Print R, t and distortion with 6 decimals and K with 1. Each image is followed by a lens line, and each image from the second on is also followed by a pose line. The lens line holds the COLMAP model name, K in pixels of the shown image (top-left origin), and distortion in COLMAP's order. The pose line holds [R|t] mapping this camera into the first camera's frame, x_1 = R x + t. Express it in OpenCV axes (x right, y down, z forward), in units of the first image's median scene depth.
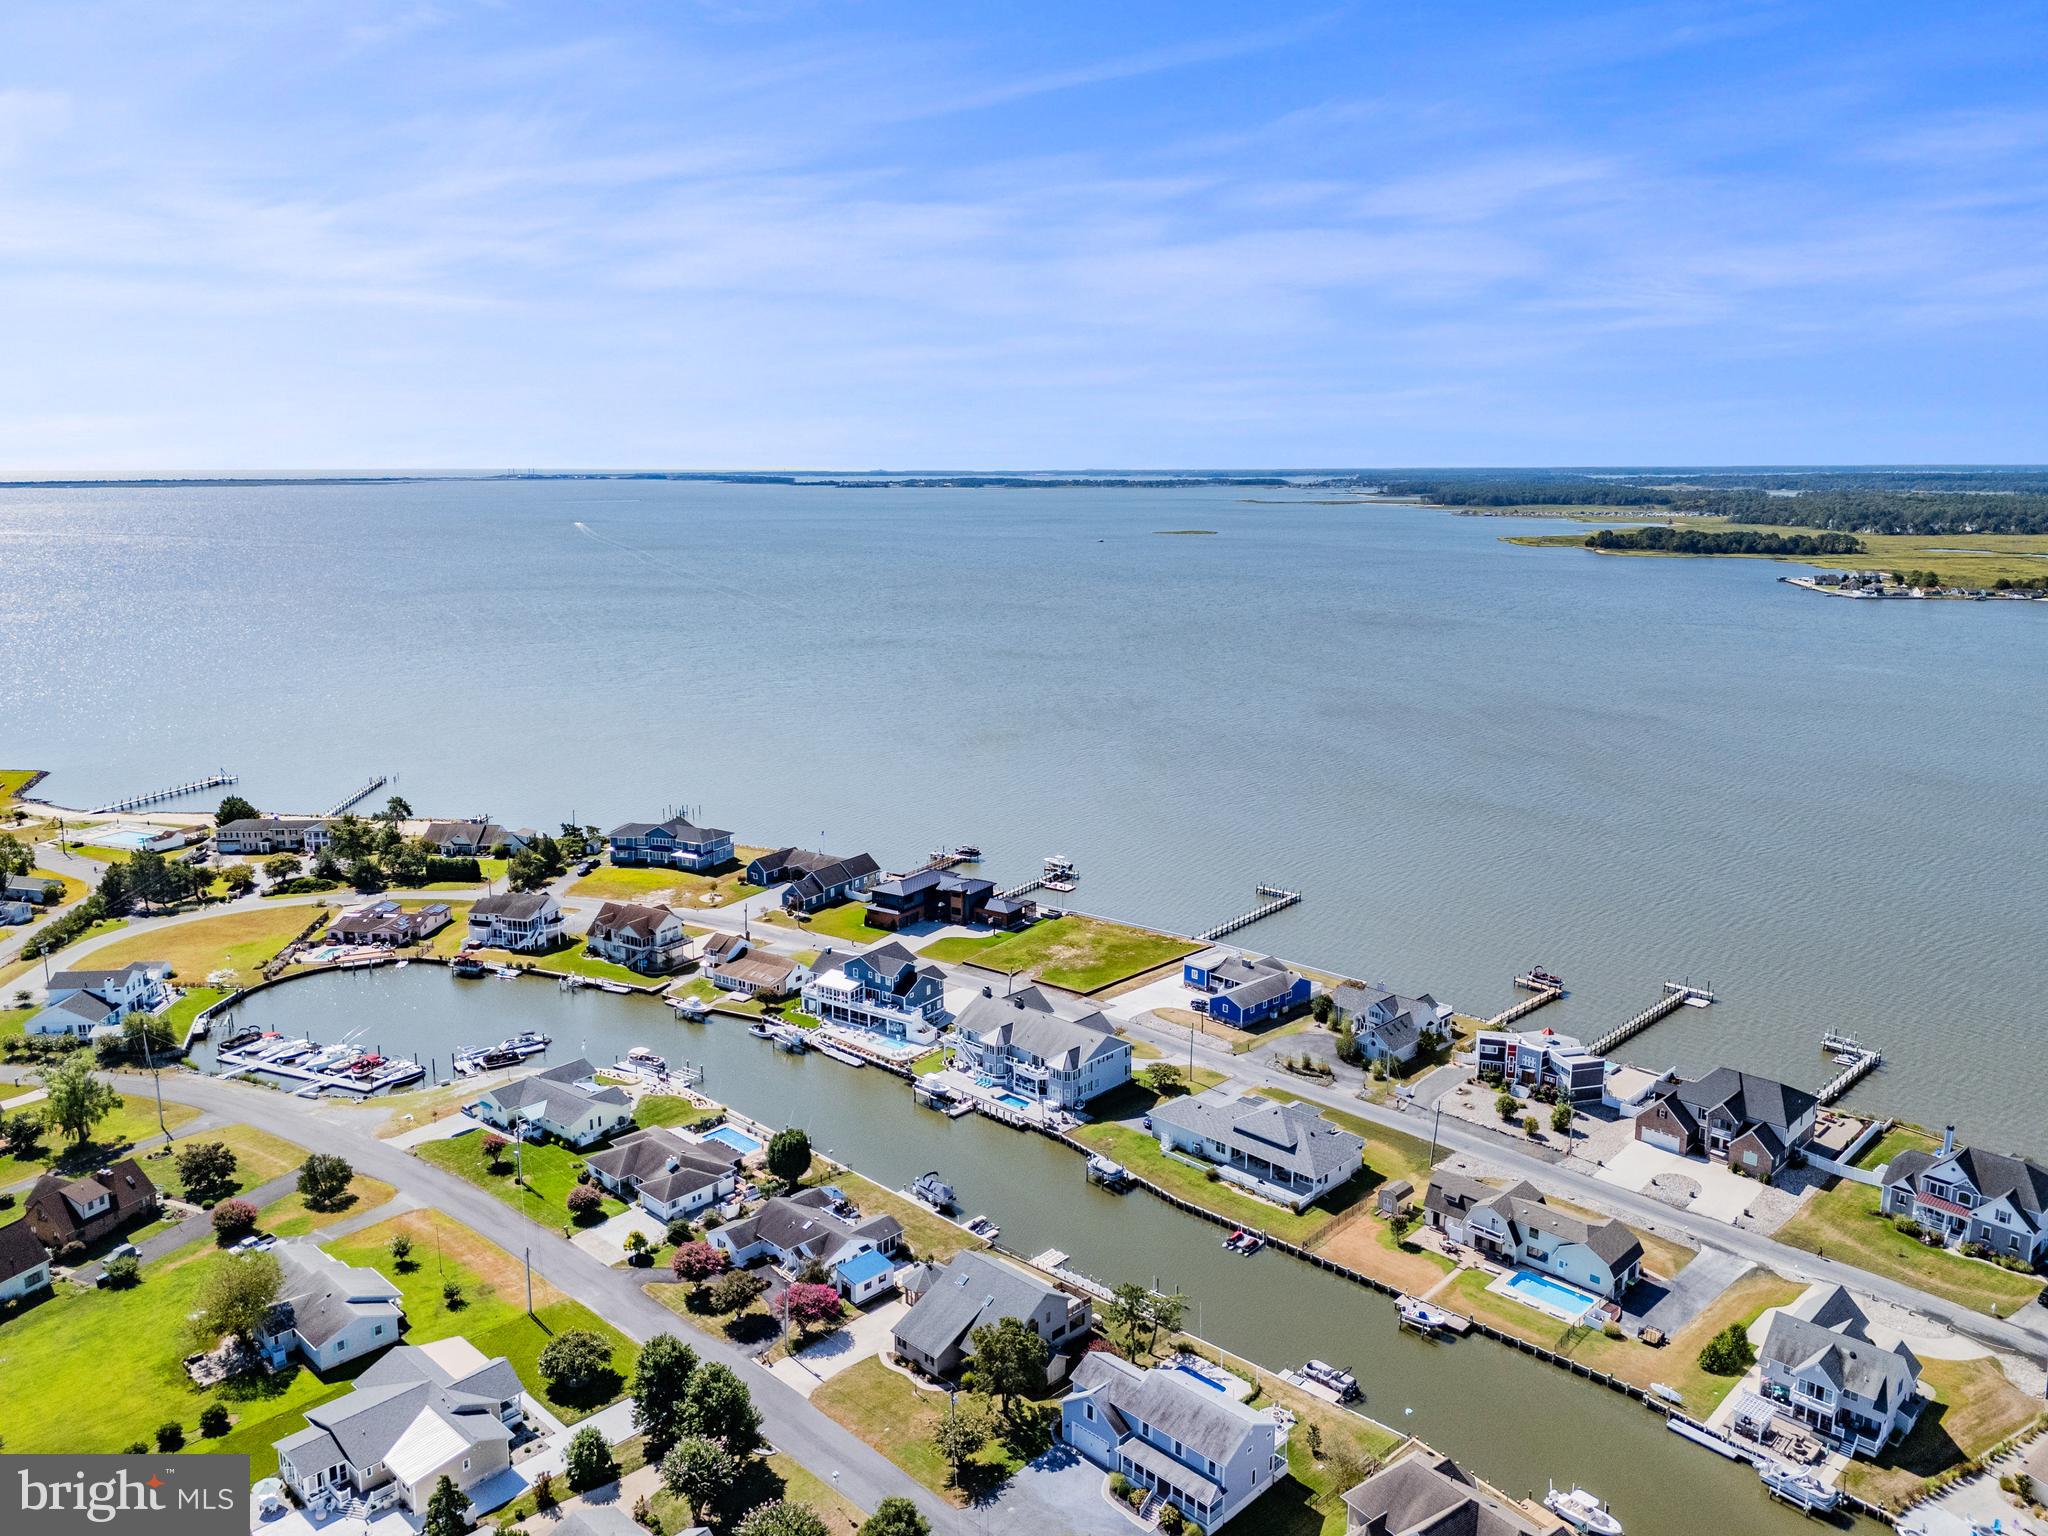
lens RADIAL K [[1502.6, 0, 1032.8], [0, 1502.6, 757.0], [0, 0, 1]] dist [0.083619, -0.083380]
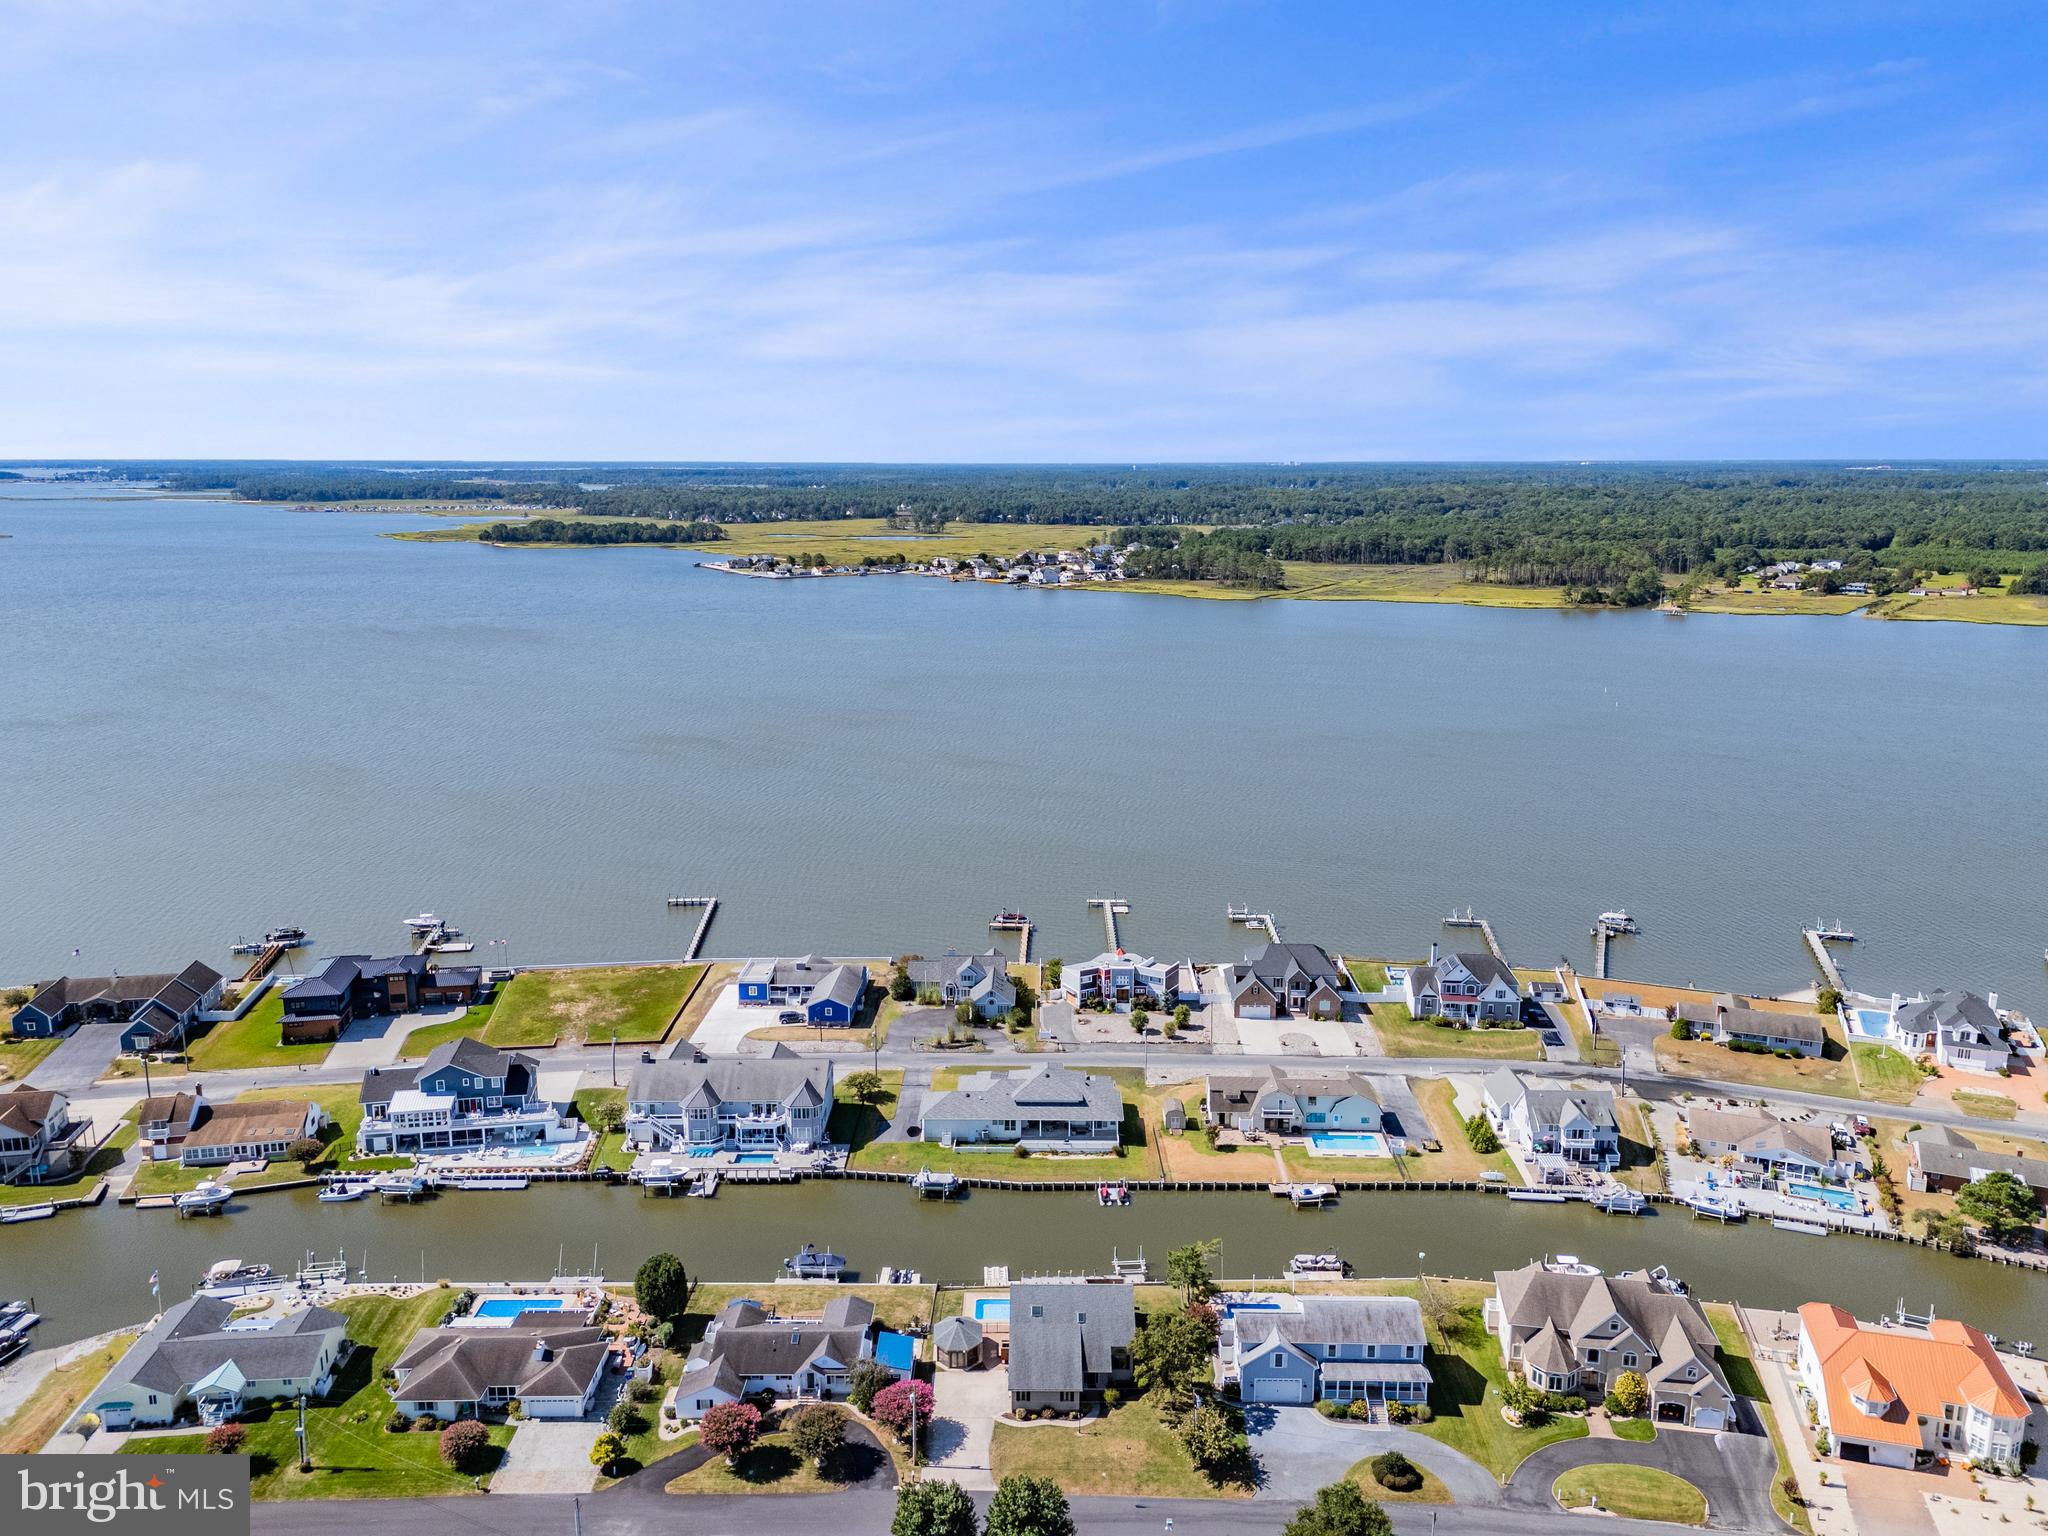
lens RADIAL K [[1502.6, 0, 1032.8], [0, 1502.6, 757.0], [0, 0, 1]] dist [0.083619, -0.083380]
pose [[0.727149, -0.133996, 0.673275, -0.484796], [0.131583, 0.989785, 0.054876, -0.038857], [-0.673751, 0.048689, 0.737353, 0.213959]]
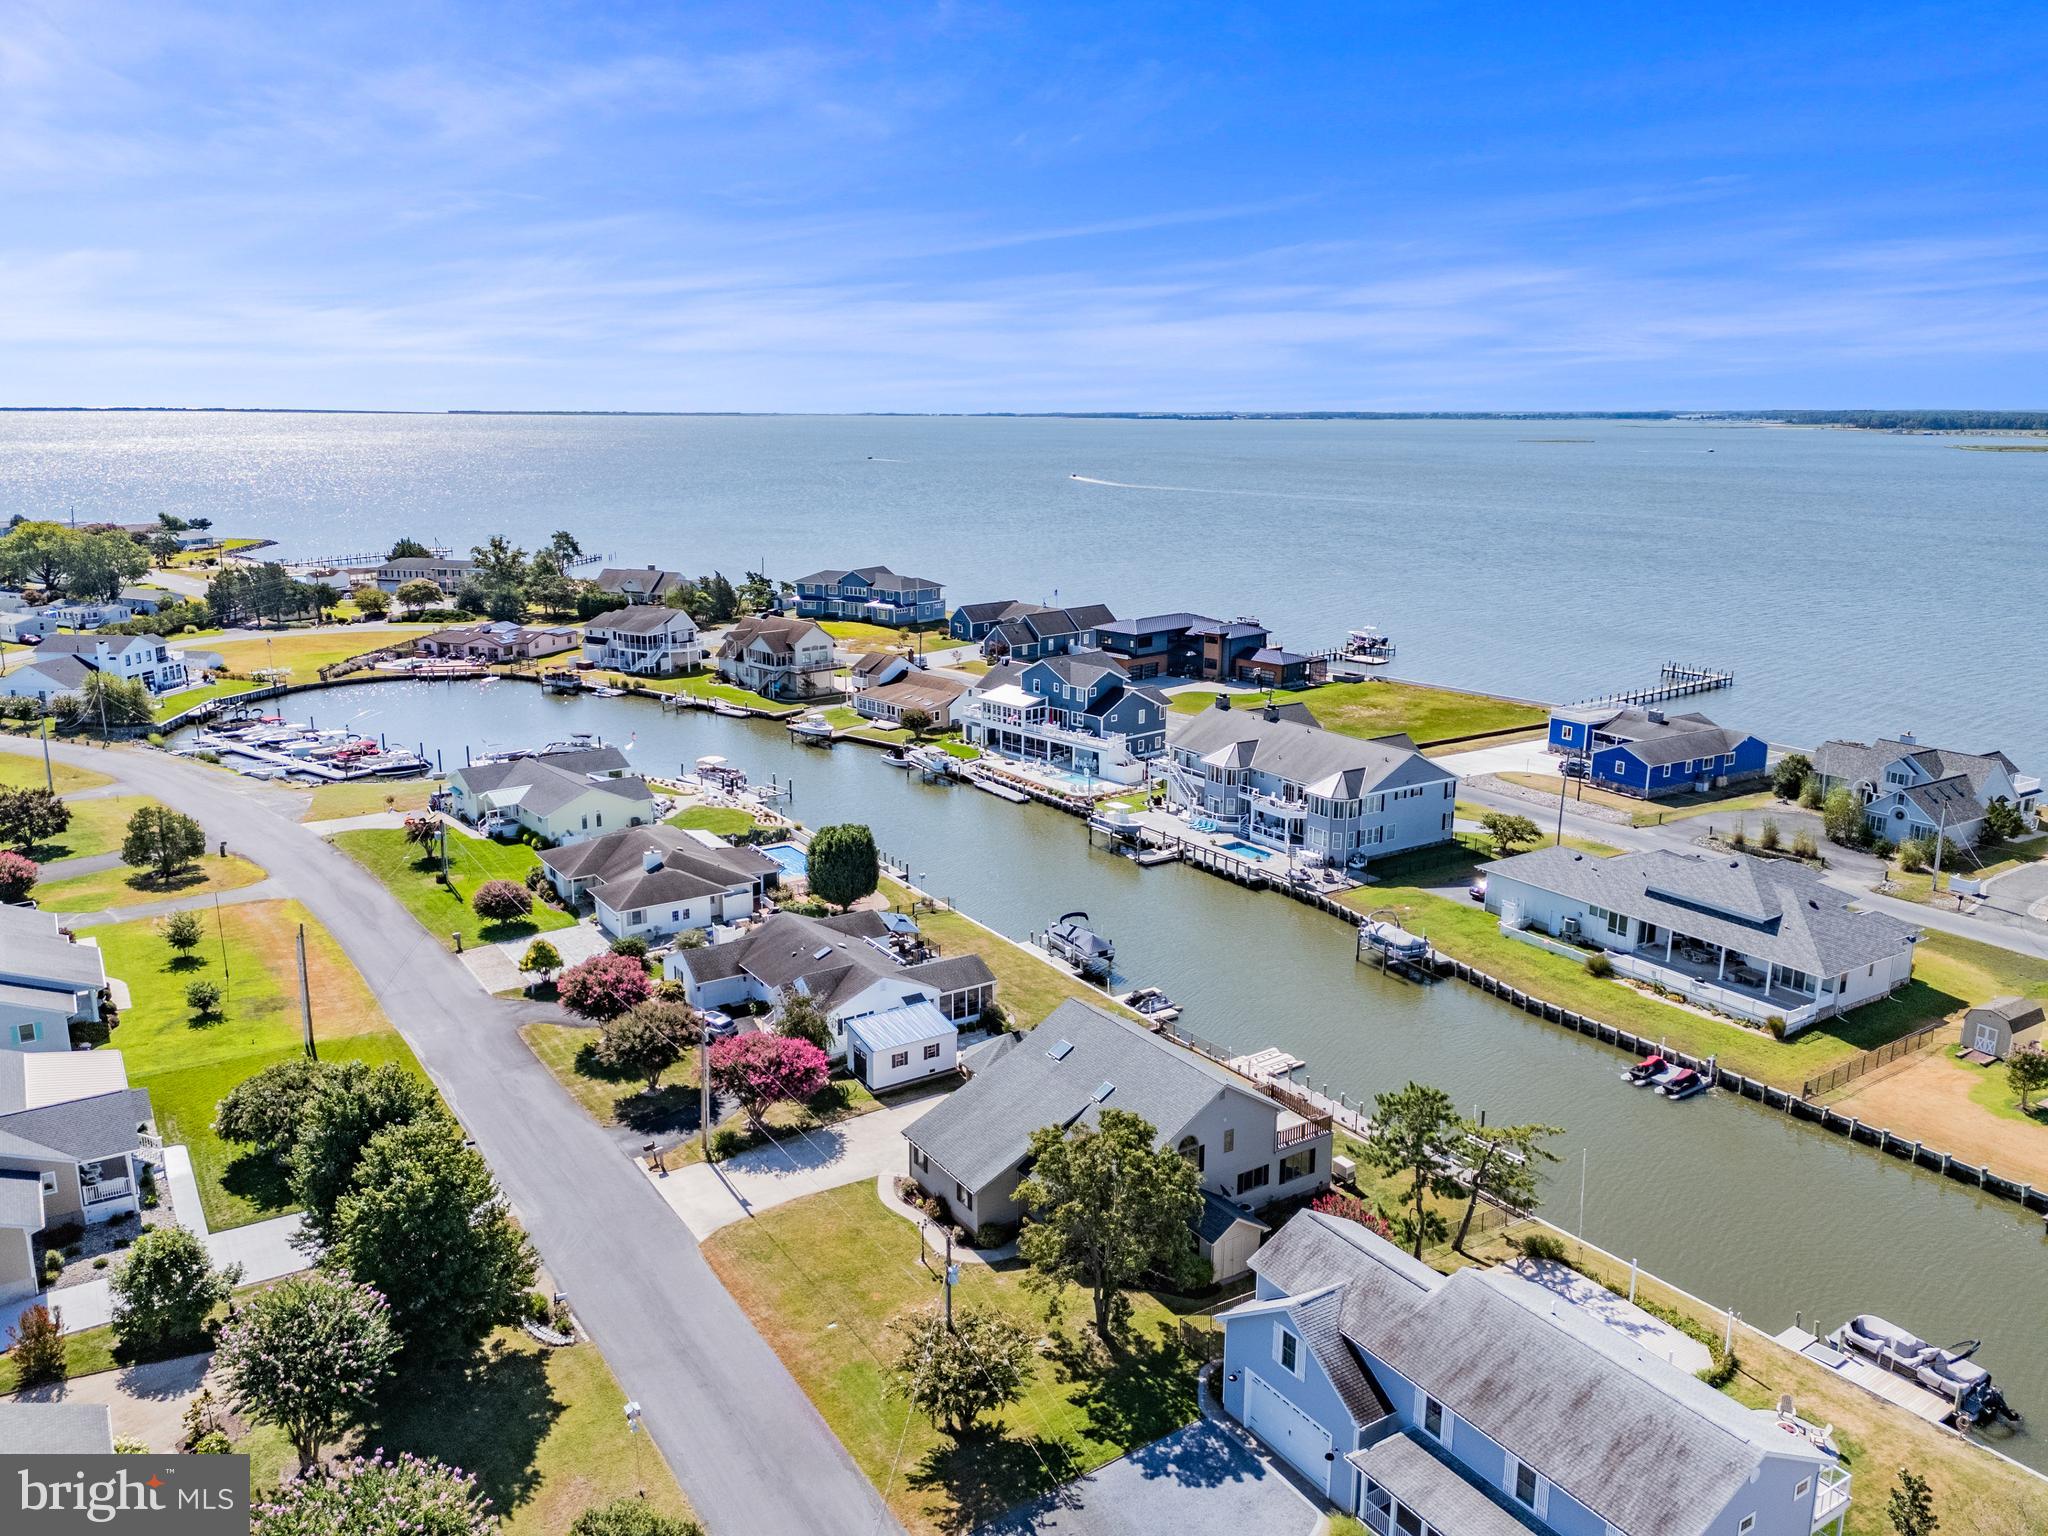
lens RADIAL K [[1495.4, 0, 1031.5], [0, 1495.4, 761.0], [0, 0, 1]] dist [0.095469, -0.099261]
pose [[0.974649, 0.054913, -0.216897, 0.032646], [-0.047038, 0.998039, 0.041309, 0.176432], [0.218740, -0.030059, 0.975320, 0.404327]]
